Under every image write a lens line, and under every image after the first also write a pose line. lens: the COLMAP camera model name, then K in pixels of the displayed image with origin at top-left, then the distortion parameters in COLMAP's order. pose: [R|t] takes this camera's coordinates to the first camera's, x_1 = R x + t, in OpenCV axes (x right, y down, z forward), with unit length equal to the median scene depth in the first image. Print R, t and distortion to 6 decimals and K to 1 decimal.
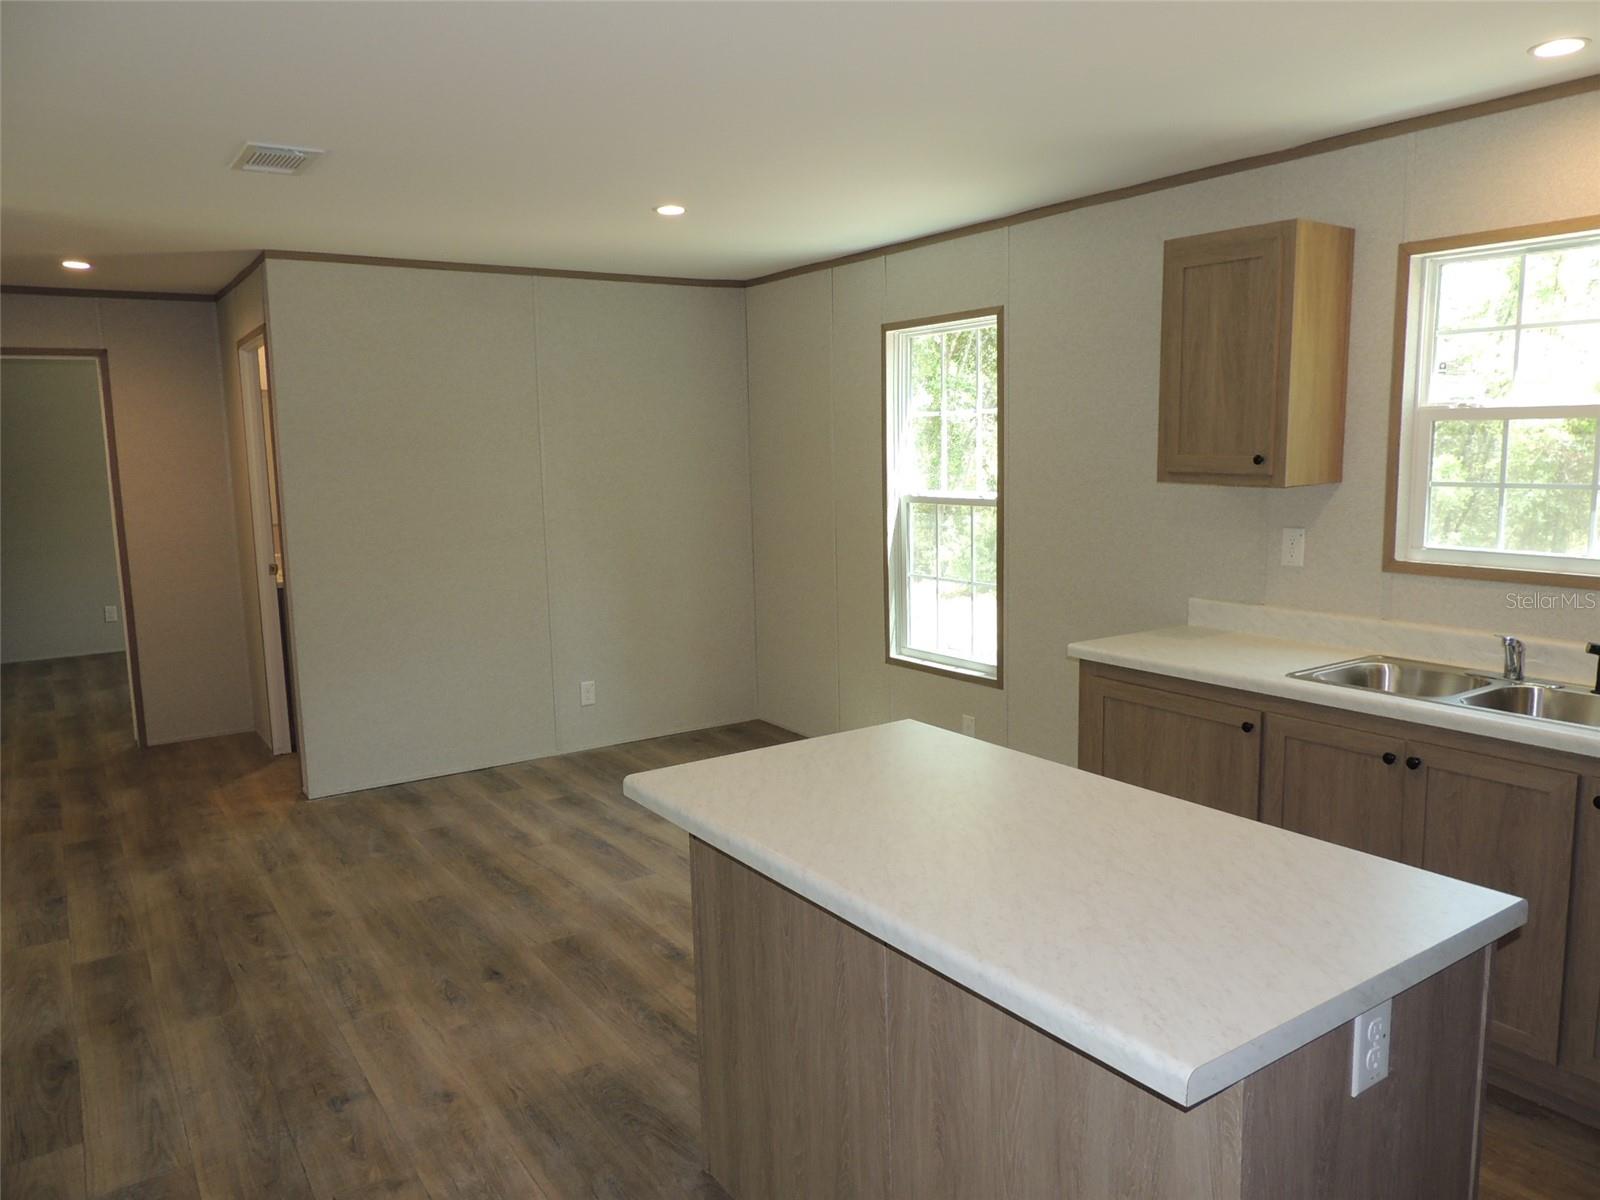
lens RADIAL K [[1137.8, 0, 801.7], [0, 1137.8, 598.5], [0, 0, 1]] dist [-0.025357, 0.006786]
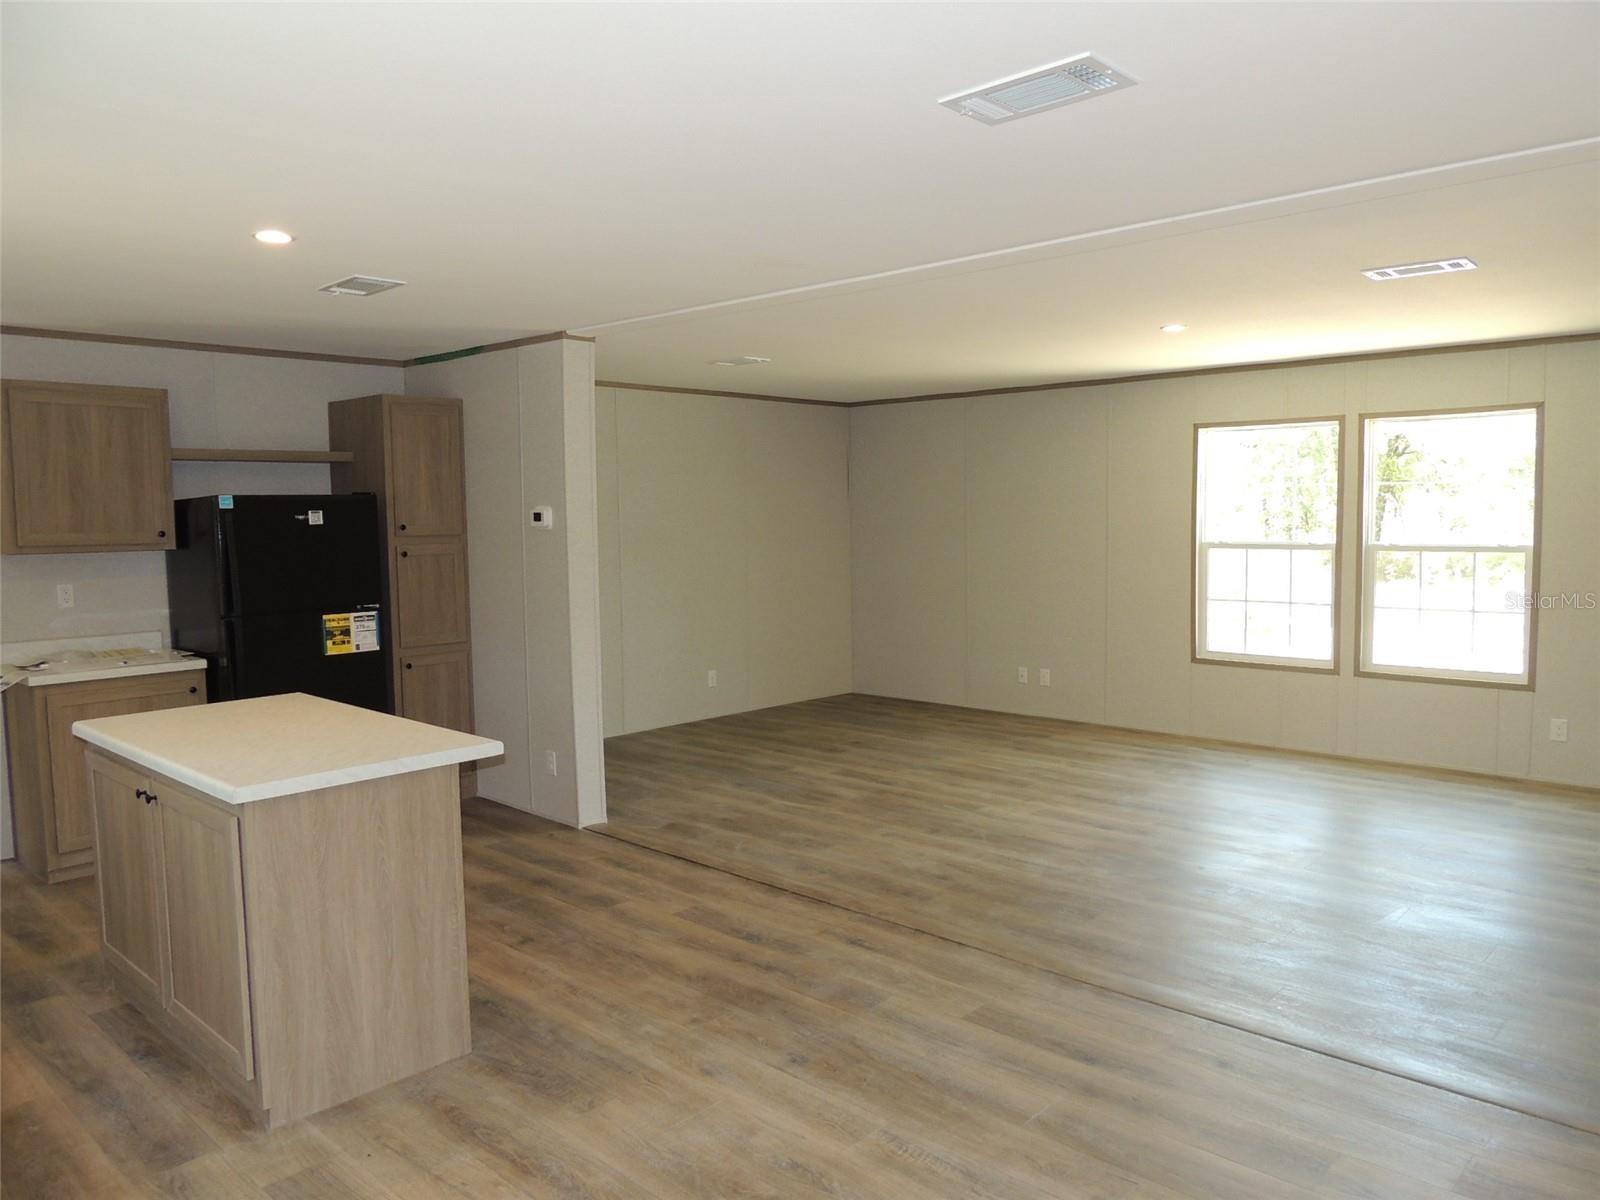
lens RADIAL K [[1137.8, 0, 801.3], [0, 1137.8, 603.5], [0, 0, 1]] dist [-0.025357, 0.006786]
pose [[-0.974435, 0.054007, -0.218084, -0.150909], [0.005026, 0.975676, 0.219159, -0.224701], [0.224615, 0.212460, -0.951004, 1.666044]]
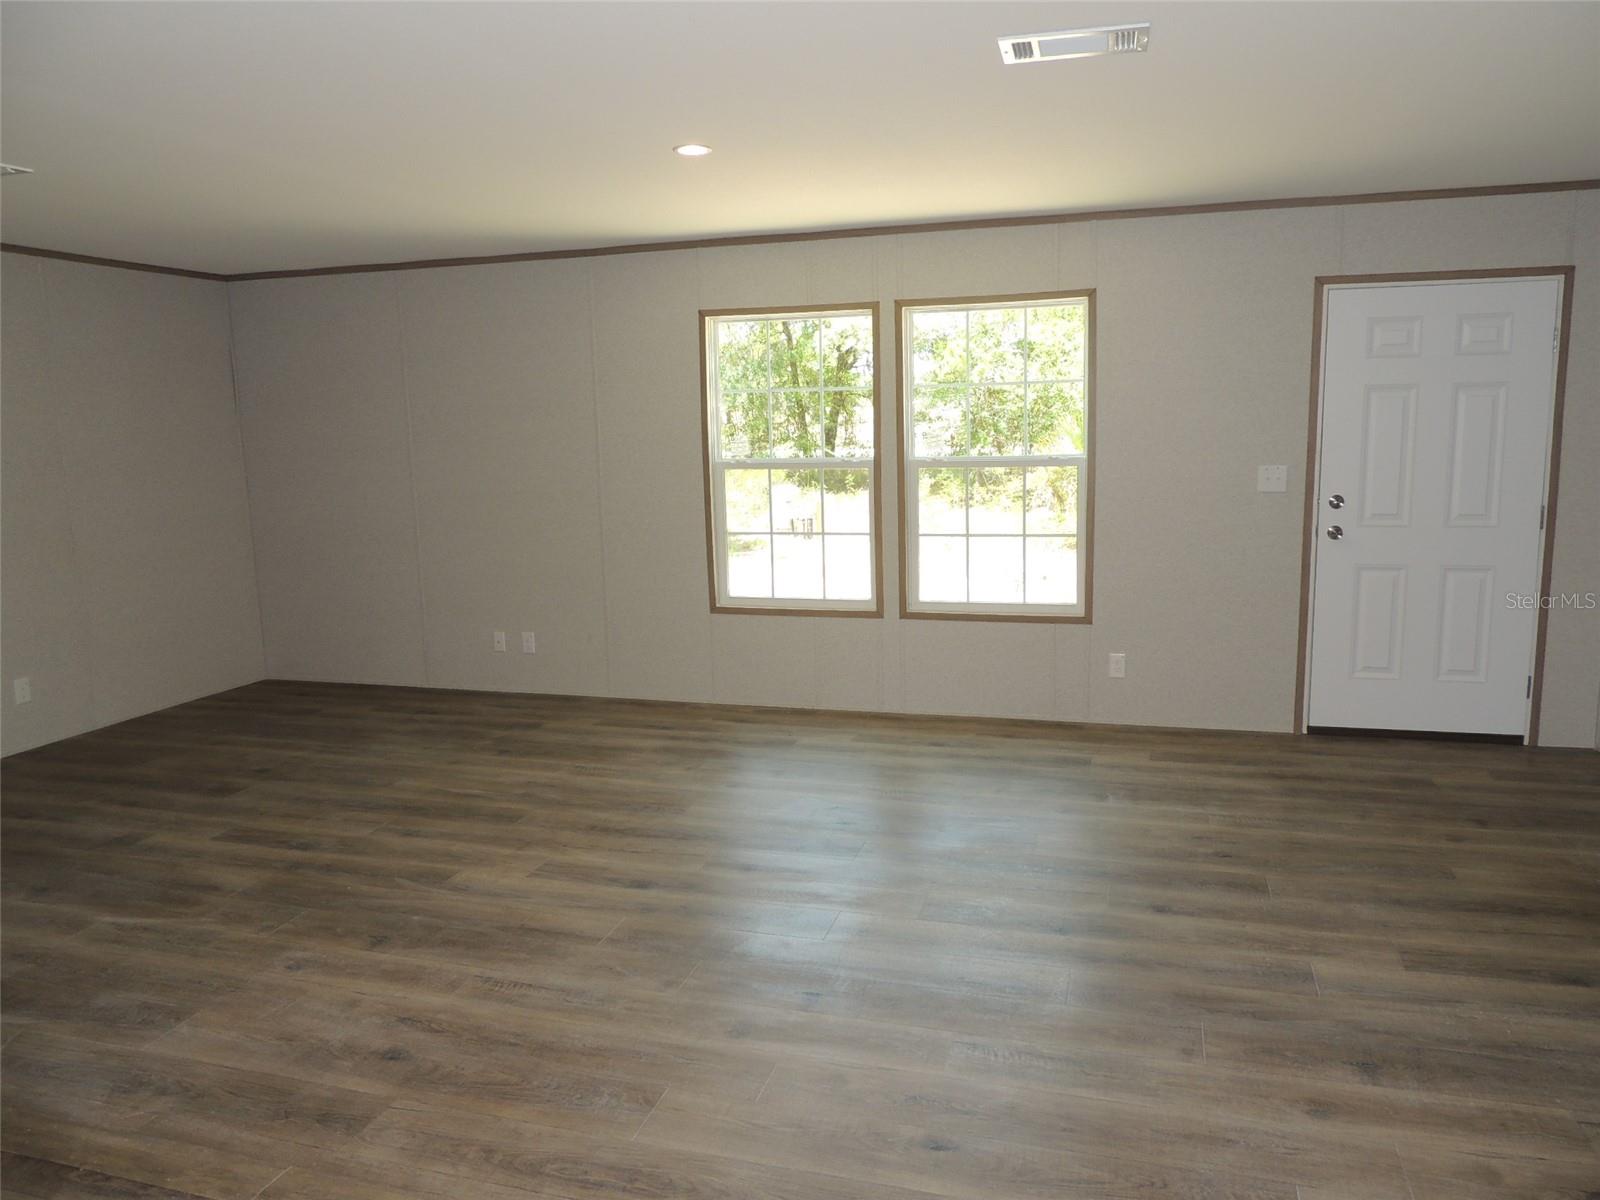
lens RADIAL K [[1137.8, 0, 803.9], [0, 1137.8, 603.6], [0, 0, 1]] dist [-0.025357, 0.006786]
pose [[-0.772602, 0.143425, -0.618478, -0.388490], [-0.045263, 0.959228, 0.278987, -0.138931], [0.633275, 0.243540, -0.734610, 1.136356]]
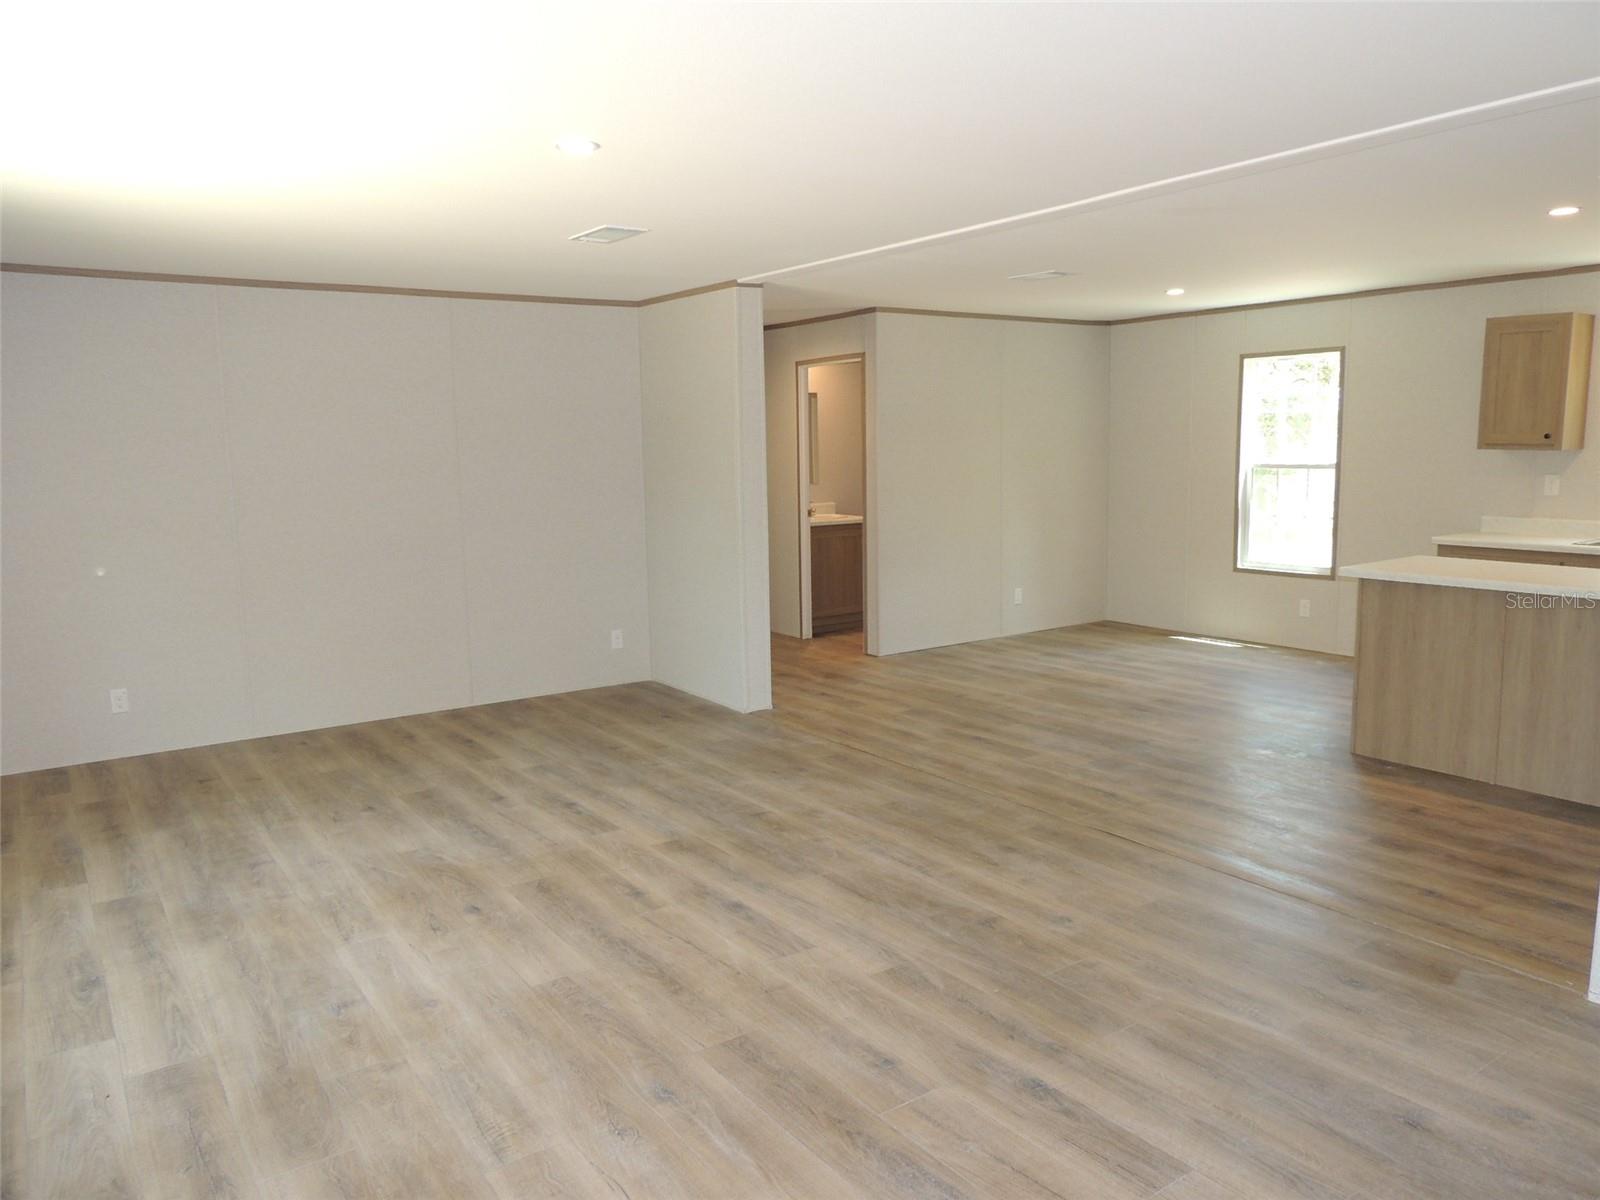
lens RADIAL K [[1137.8, 0, 796.9], [0, 1137.8, 601.1], [0, 0, 1]] dist [-0.025357, 0.006786]
pose [[0.999958, -0.000427, 0.009176, -0.878579], [0.000385, 0.999989, 0.004633, 0.146243], [-0.009178, -0.004630, 0.999947, -0.886586]]
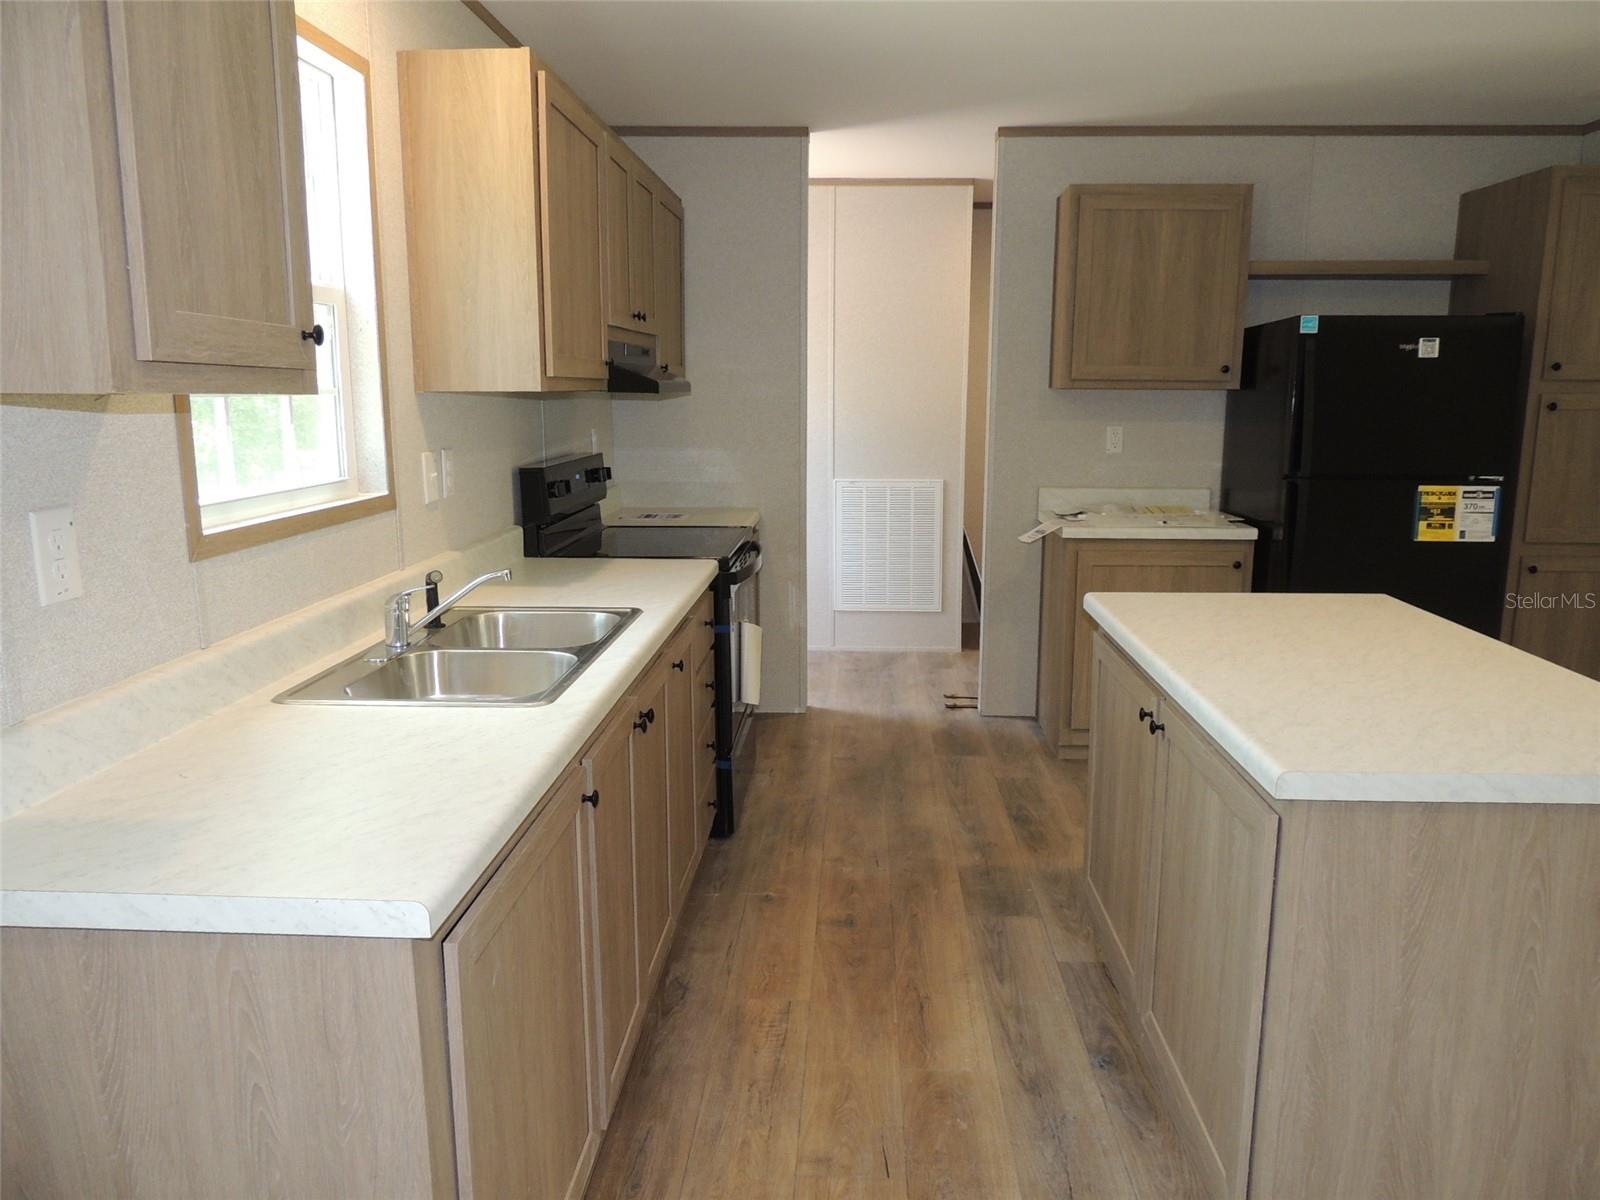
lens RADIAL K [[1137.8, 0, 798.7], [0, 1137.8, 598.4], [0, 0, 1]] dist [-0.025357, 0.006786]
pose [[-0.796424, -0.089030, 0.598149, -0.032938], [0.099390, 0.956383, 0.274686, -0.127633], [-0.596515, 0.278217, -0.752838, 1.261251]]
